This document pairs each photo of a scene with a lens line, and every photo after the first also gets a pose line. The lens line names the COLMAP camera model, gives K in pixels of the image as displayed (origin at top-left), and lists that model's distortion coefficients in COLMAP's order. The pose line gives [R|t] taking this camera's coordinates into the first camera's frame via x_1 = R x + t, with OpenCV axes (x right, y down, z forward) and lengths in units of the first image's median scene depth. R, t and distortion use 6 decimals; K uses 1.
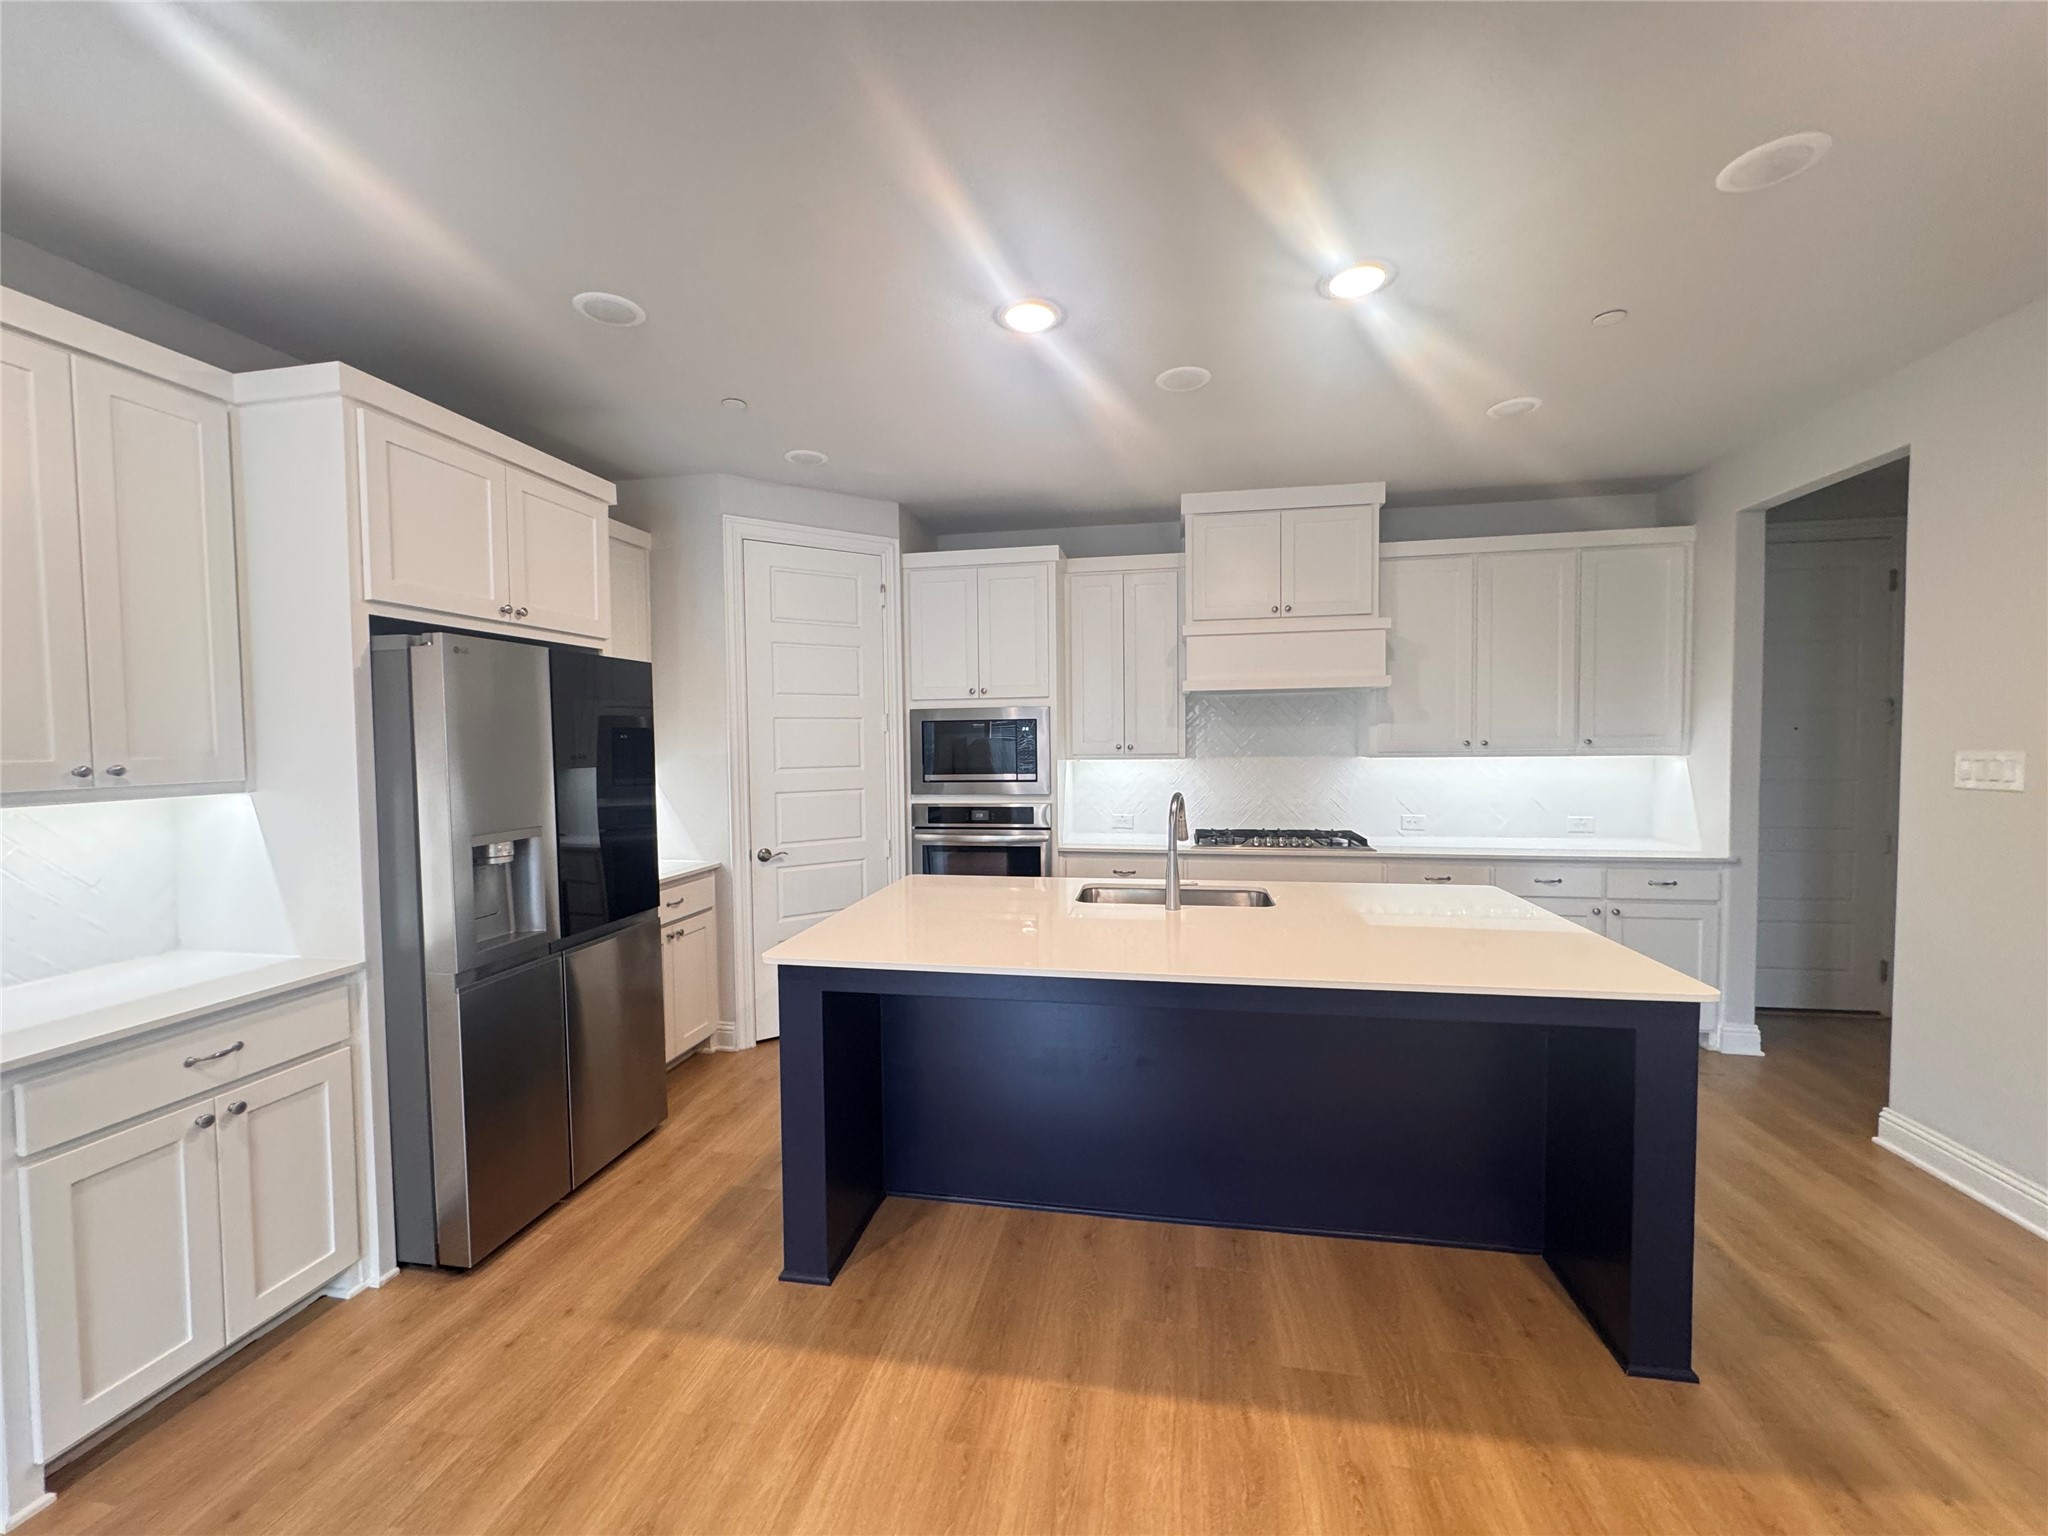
lens RADIAL K [[819.5, 0, 1025.3], [0, 819.5, 768.4], [0, 0, 1]] dist [-0.001248, 0.000038]
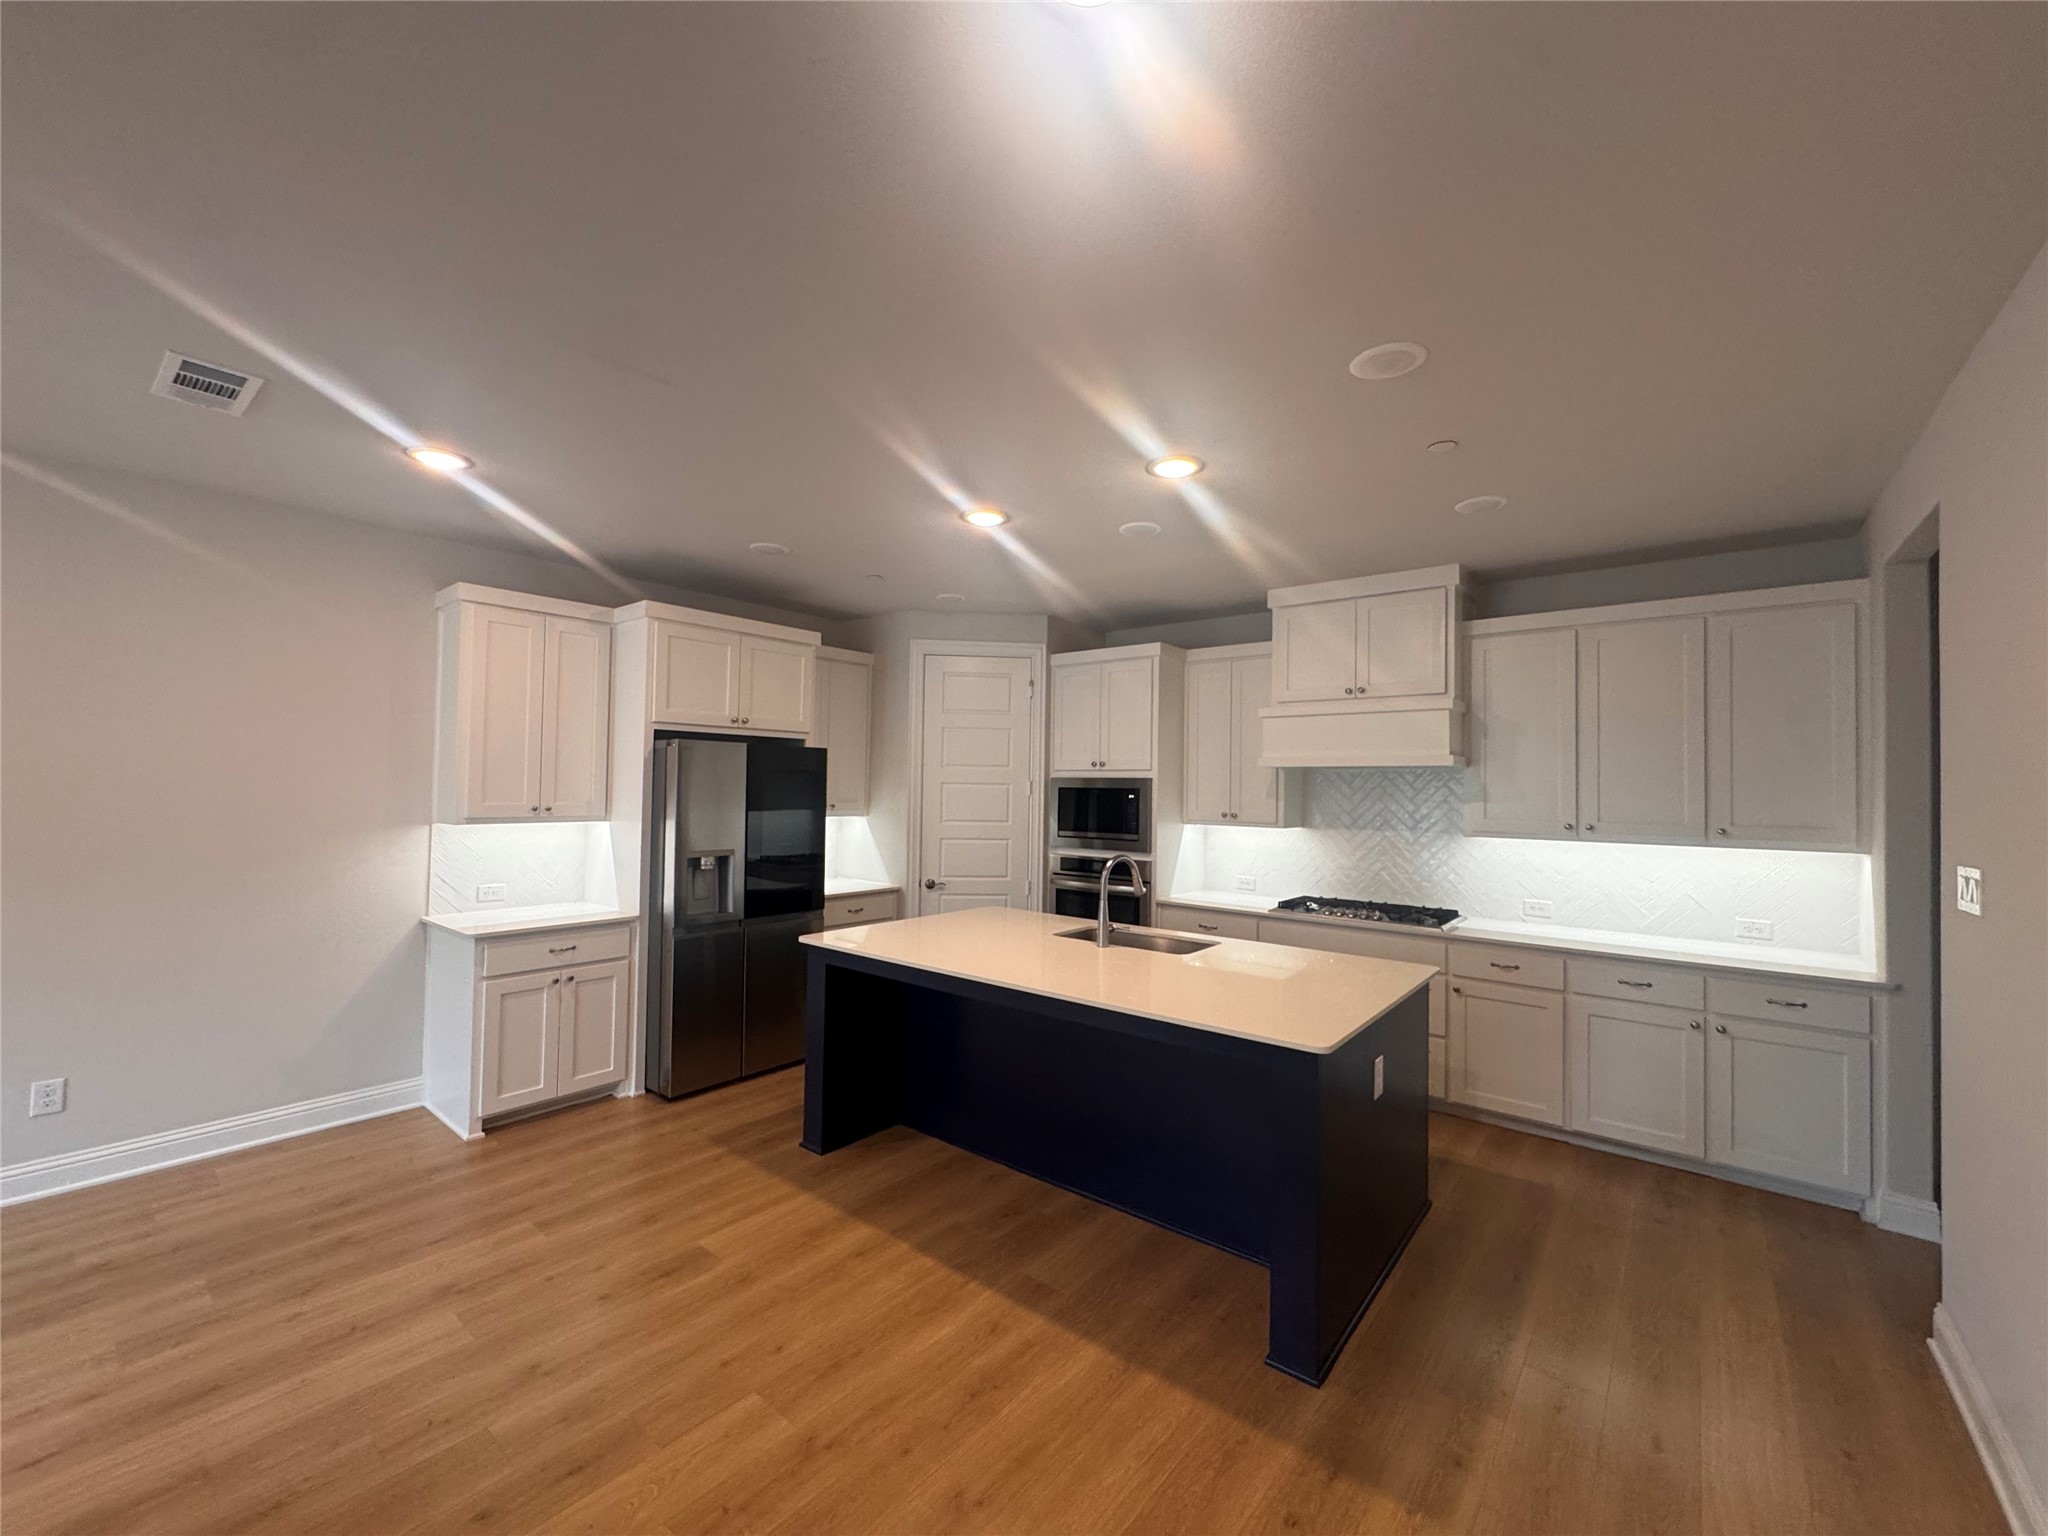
lens RADIAL K [[819.5, 0, 1020.7], [0, 819.5, 769.1], [0, 0, 1]] dist [-0.001248, 0.000038]
pose [[0.876445, 0.014340, -0.481288, 0.728114], [-0.044580, 0.997680, -0.051457, -0.033156], [0.479433, 0.066555, 0.875051, -0.200212]]
